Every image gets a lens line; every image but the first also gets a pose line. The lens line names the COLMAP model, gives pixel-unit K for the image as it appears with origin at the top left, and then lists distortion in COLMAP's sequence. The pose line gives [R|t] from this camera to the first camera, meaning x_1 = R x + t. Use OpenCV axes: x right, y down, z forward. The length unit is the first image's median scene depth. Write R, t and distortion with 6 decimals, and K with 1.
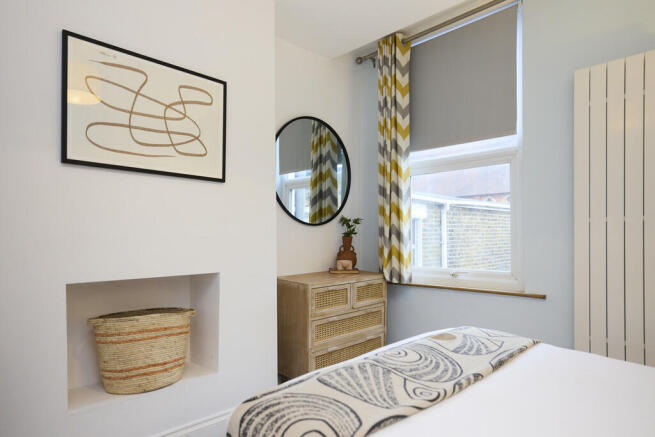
lens RADIAL K [[392.2, 0, 327.5], [0, 392.2, 238.8], [0, 0, 1]] dist [-0.015698, -0.000043]
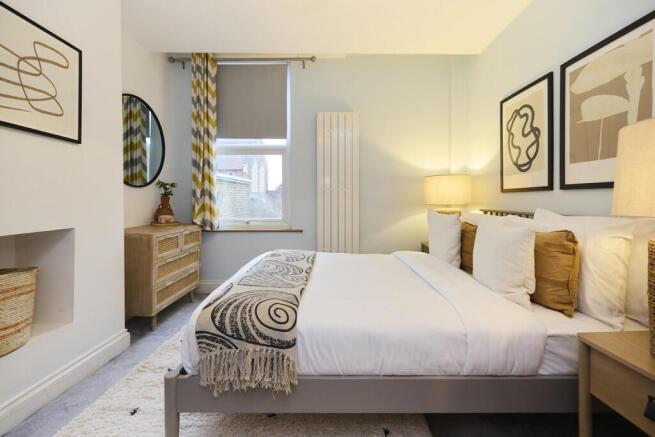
lens RADIAL K [[280.3, 0, 327.5], [0, 280.3, 200.6], [0, 0, 1]] dist [-0.000093, -0.000219]
pose [[0.717984, 0.002300, 0.696056, -0.224438], [0.000358, 0.999993, -0.003673, 0.010848], [-0.696059, 0.002886, 0.717978, -0.018794]]
